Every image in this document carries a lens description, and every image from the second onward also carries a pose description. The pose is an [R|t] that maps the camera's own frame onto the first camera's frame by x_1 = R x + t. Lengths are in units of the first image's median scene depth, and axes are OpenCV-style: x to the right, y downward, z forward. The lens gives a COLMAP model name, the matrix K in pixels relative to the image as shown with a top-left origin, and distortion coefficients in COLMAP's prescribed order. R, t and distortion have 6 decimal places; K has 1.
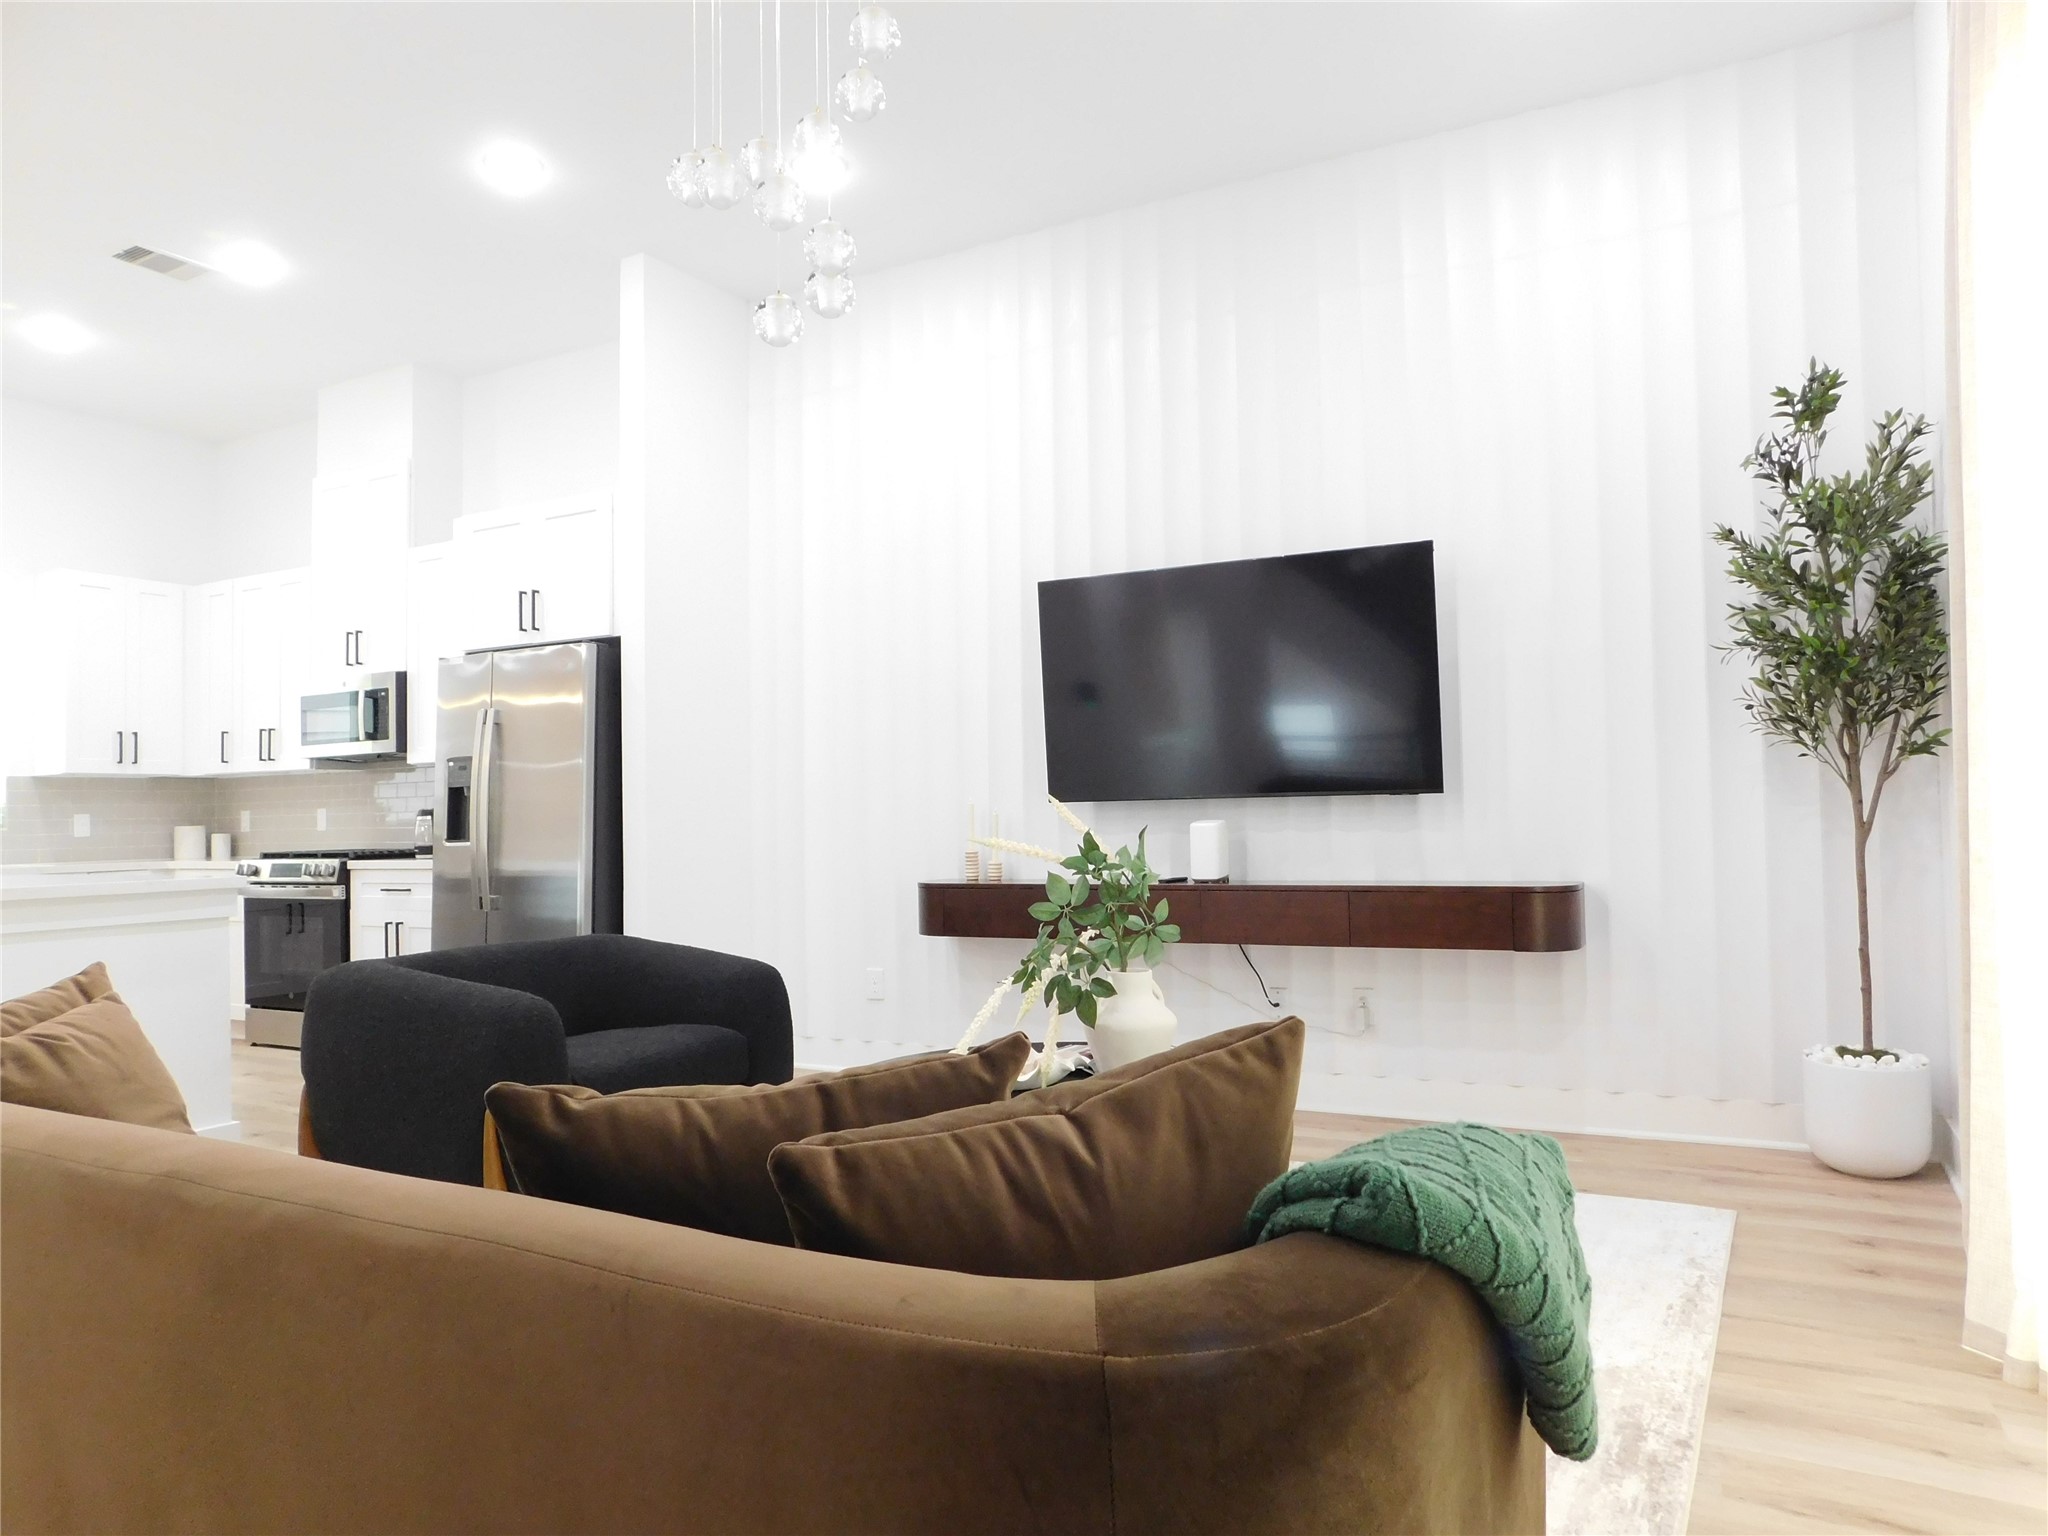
lens RADIAL K [[1364.2, 0, 1020.7], [0, 1364.2, 758.9], [0, 0, 1]] dist [-0.065498, 0.055593]
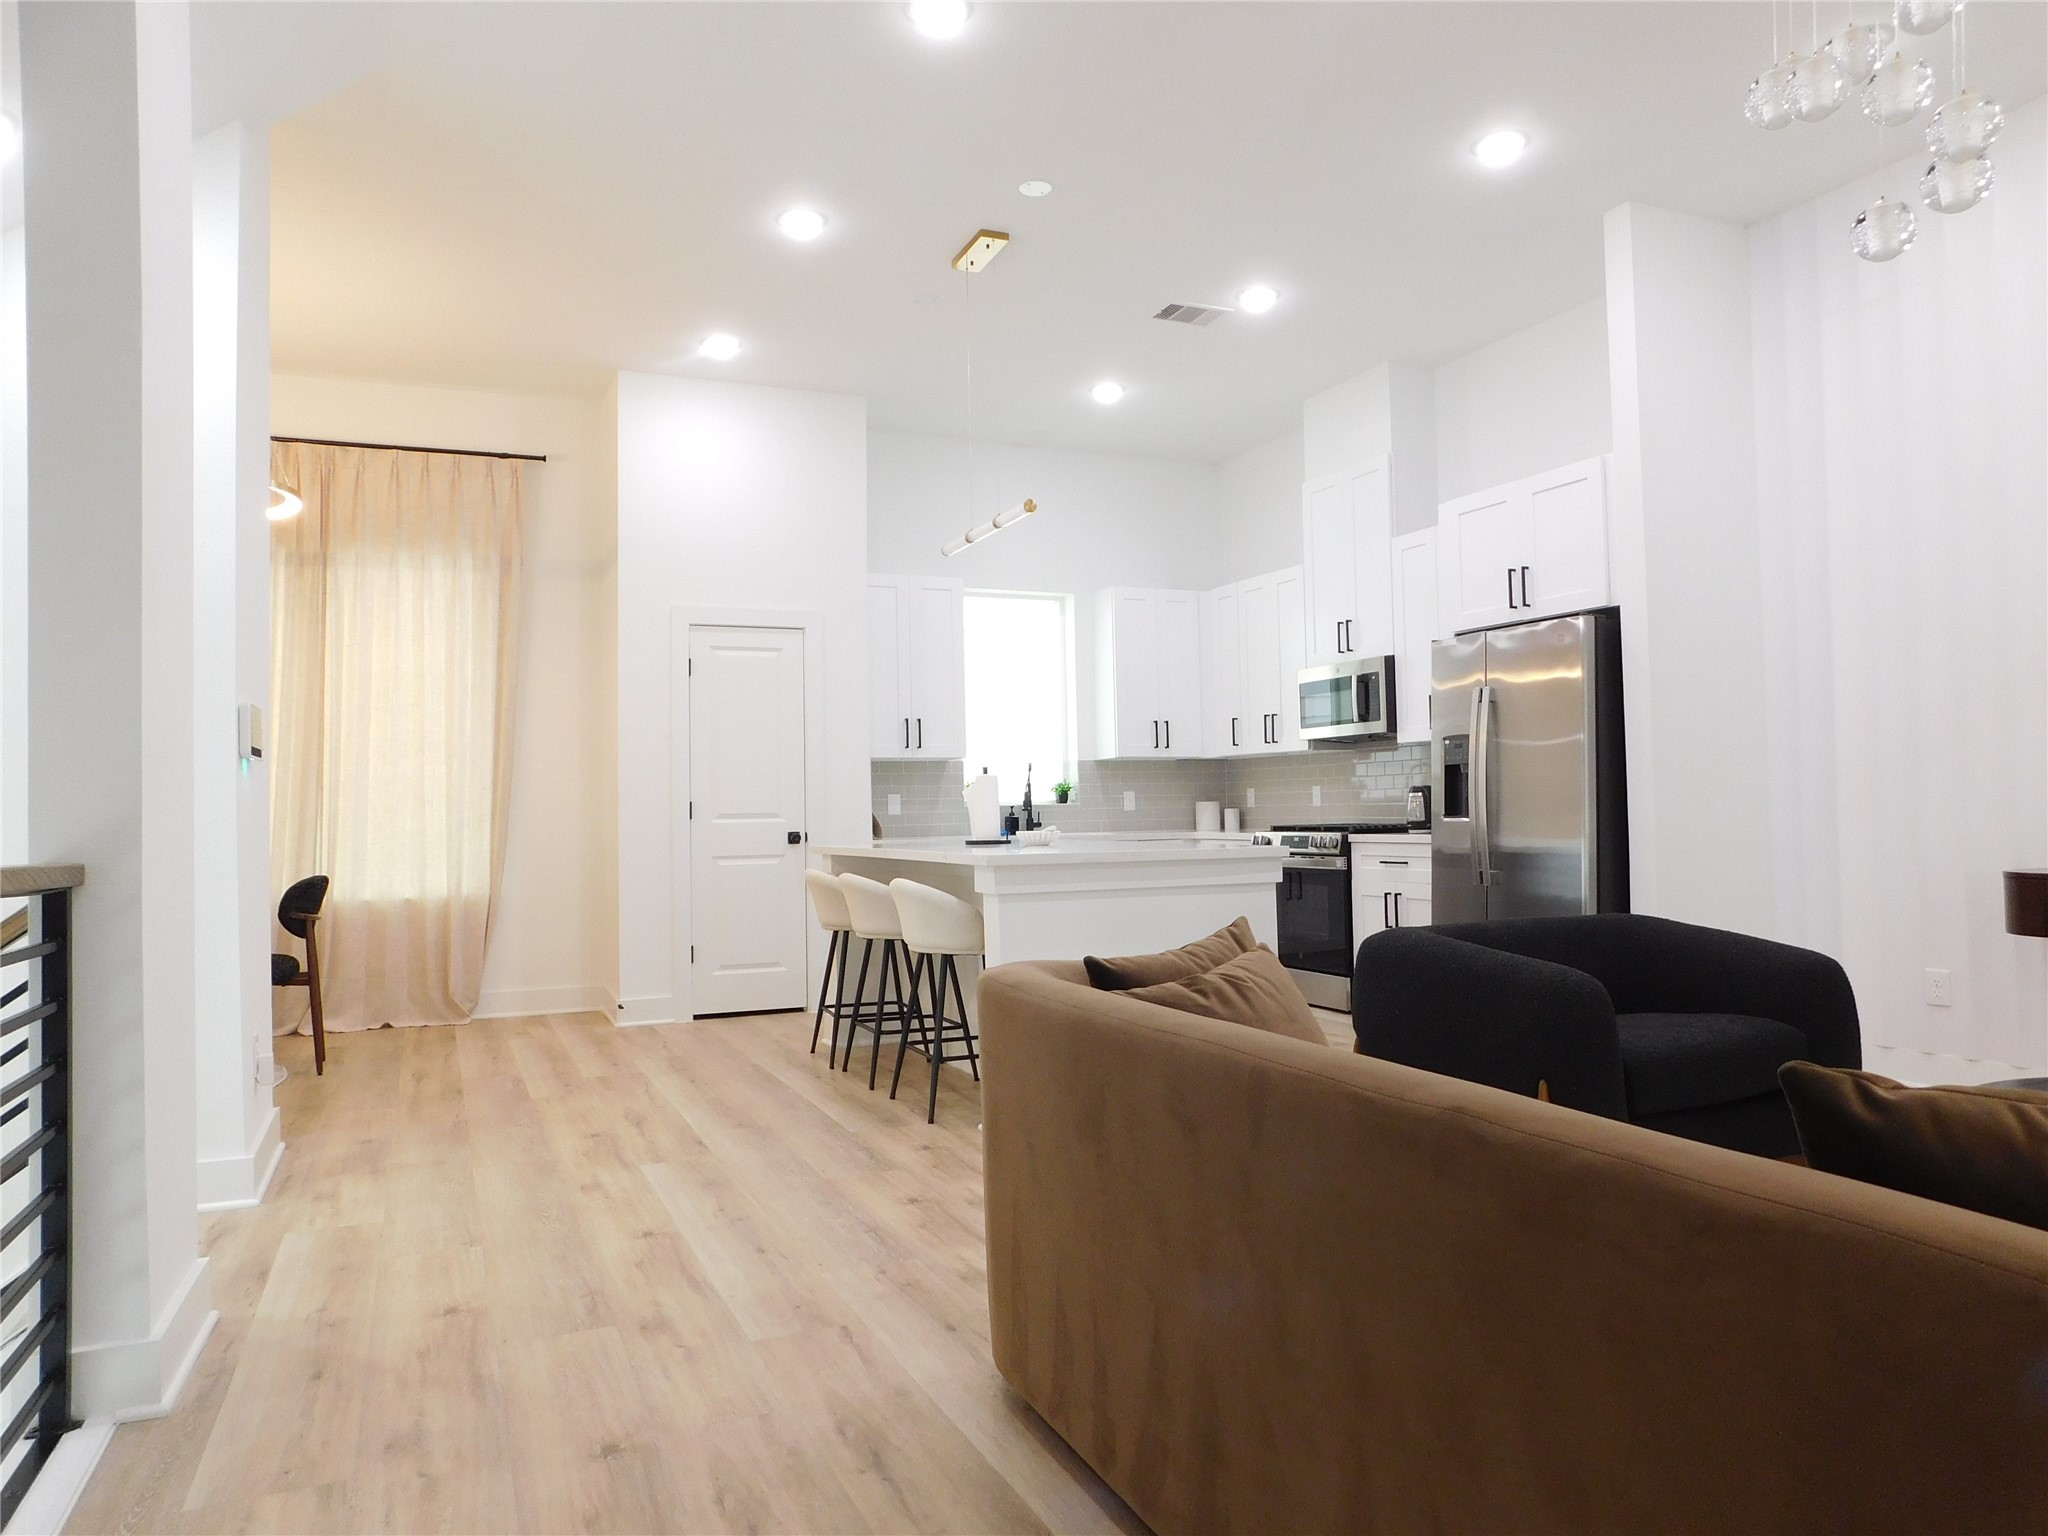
lens RADIAL K [[1364.2, 0, 1020.7], [0, 1364.2, 758.9], [0, 0, 1]] dist [-0.065498, 0.055593]
pose [[0.787158, -0.013707, -0.616599, -0.037419], [0.024016, 0.999676, 0.008437, -0.000080], [0.616283, -0.021449, 0.787232, -0.017510]]
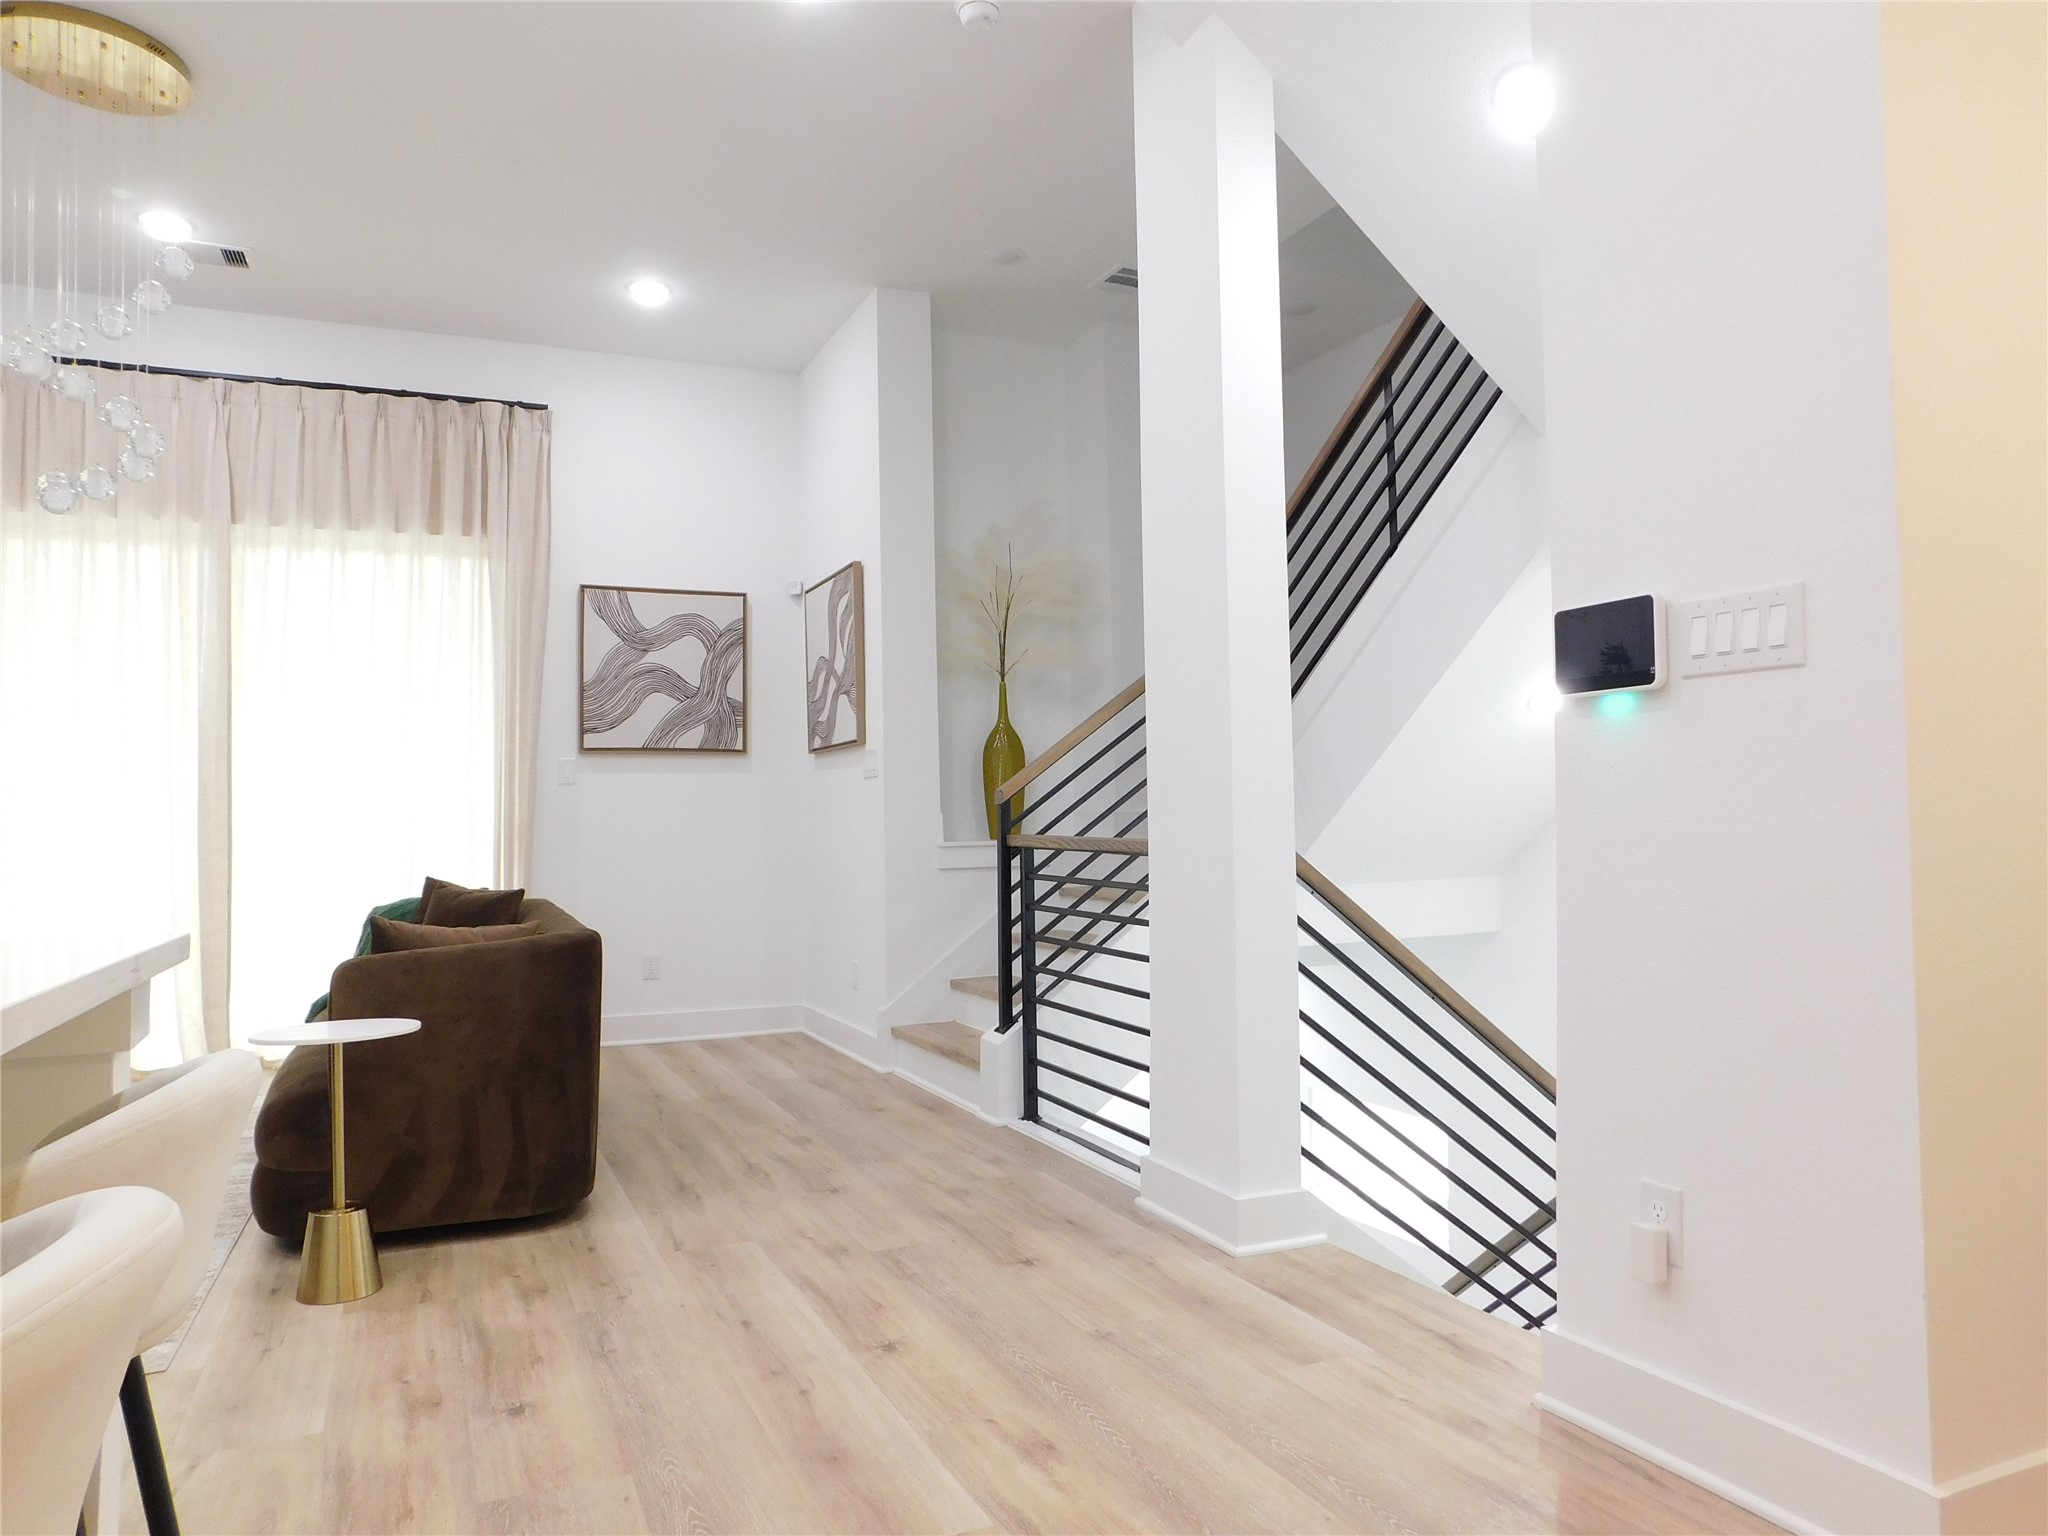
lens RADIAL K [[1364.2, 0, 1020.7], [0, 1364.2, 758.9], [0, 0, 1]] dist [-0.065498, 0.055593]
pose [[-0.791971, 0.067902, 0.606771, -0.737972], [0.011271, 0.995253, -0.096665, 0.043631], [-0.610454, -0.069717, -0.788977, 0.586861]]
